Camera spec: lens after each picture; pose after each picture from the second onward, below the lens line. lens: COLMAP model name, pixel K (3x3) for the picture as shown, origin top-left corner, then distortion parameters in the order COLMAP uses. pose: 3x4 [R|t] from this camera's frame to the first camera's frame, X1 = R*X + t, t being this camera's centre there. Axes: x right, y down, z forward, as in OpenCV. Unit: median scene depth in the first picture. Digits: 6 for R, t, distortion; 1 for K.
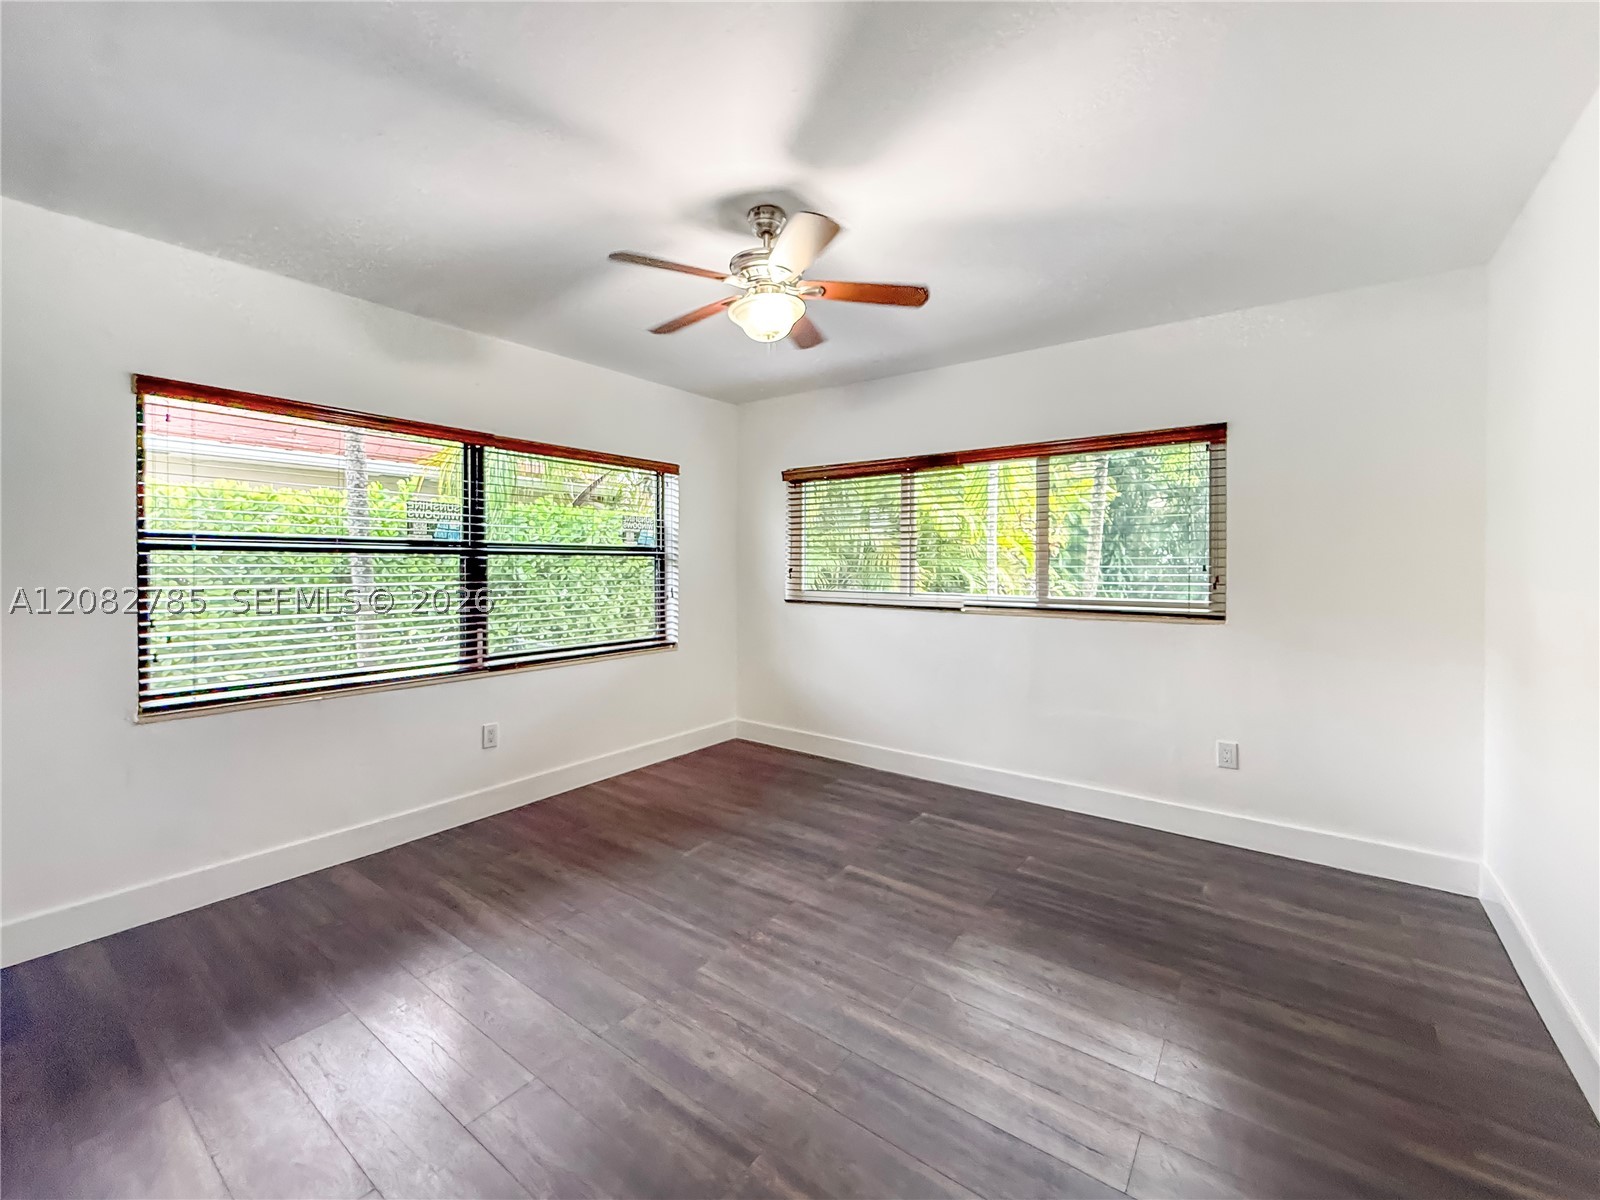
lens RADIAL K [[647.9, 0, 800.0], [0, 647.9, 600.0], [0, 0, 1]] dist [0.023085, 0.000045]
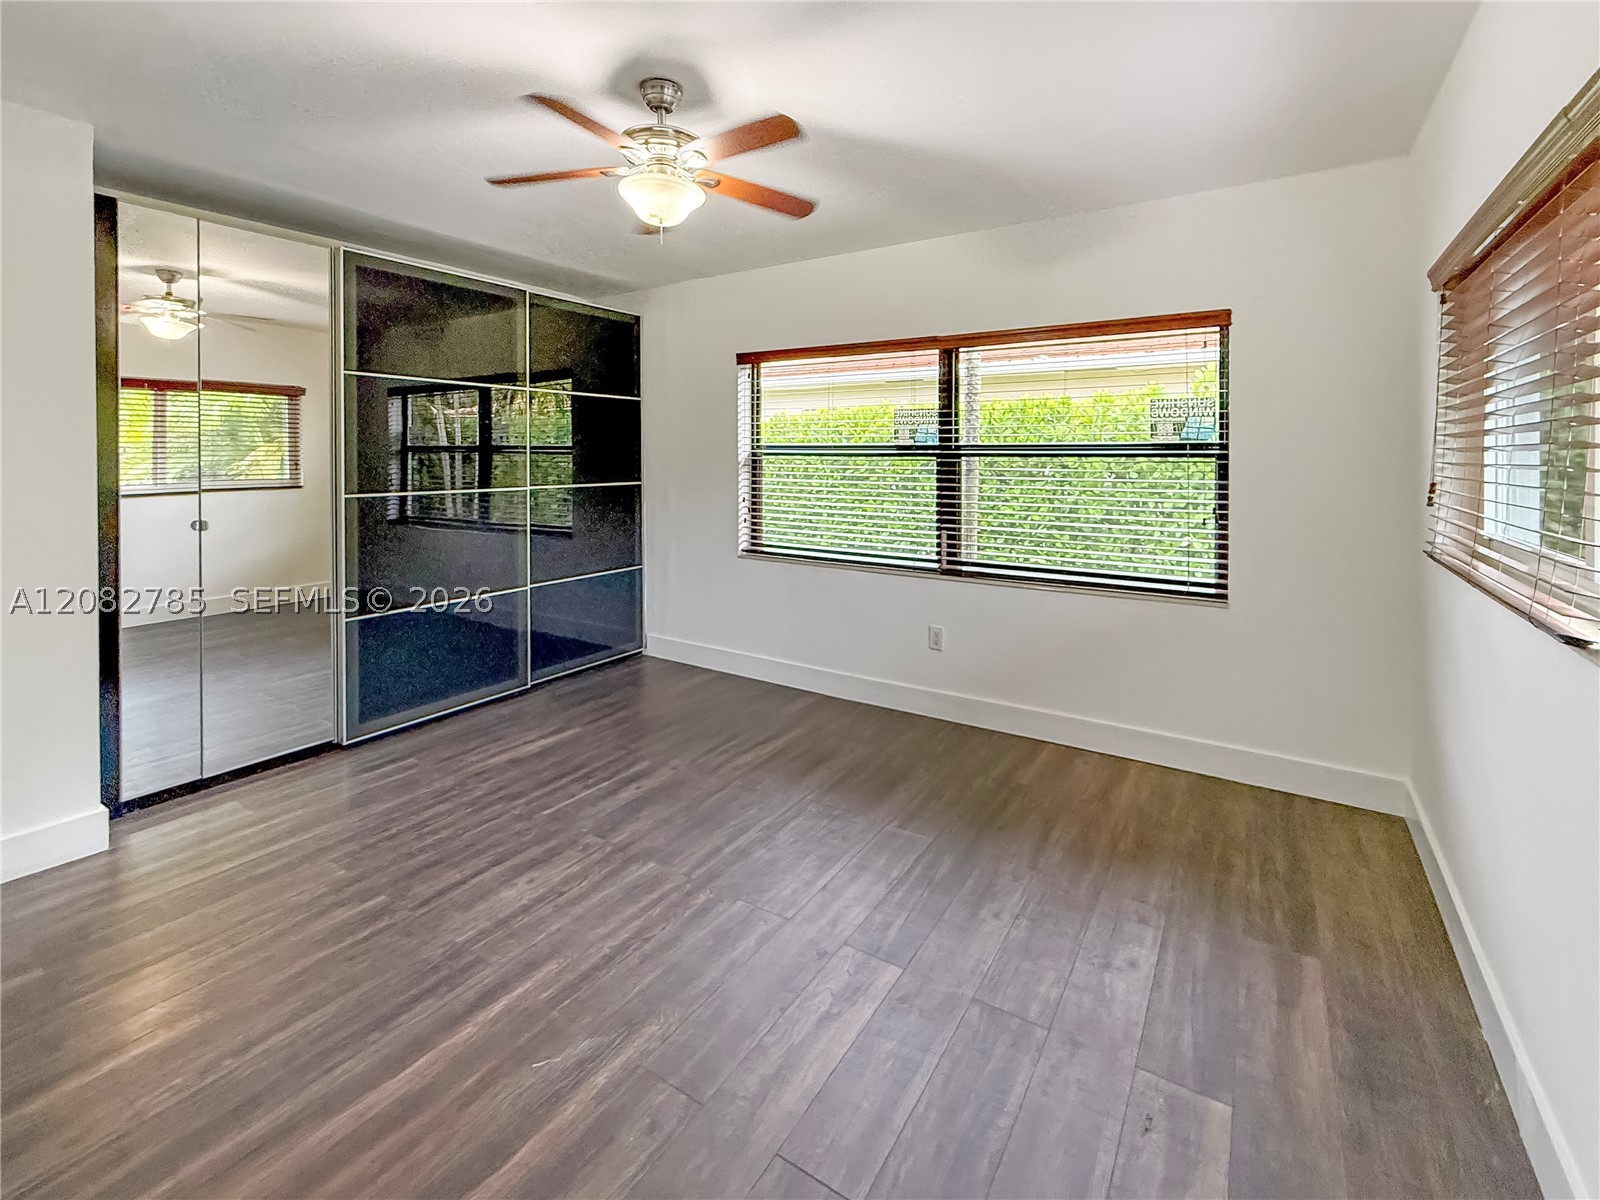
lens RADIAL K [[728.5, 0, 796.8], [0, 728.5, 475.9], [0, 0, 1]] dist [-0.001548, -0.000245]
pose [[0.059957, 0.014784, -0.998091, 0.627407], [-0.066927, 0.997700, 0.010758, -0.037917], [0.995955, 0.066154, 0.060809, 0.718282]]
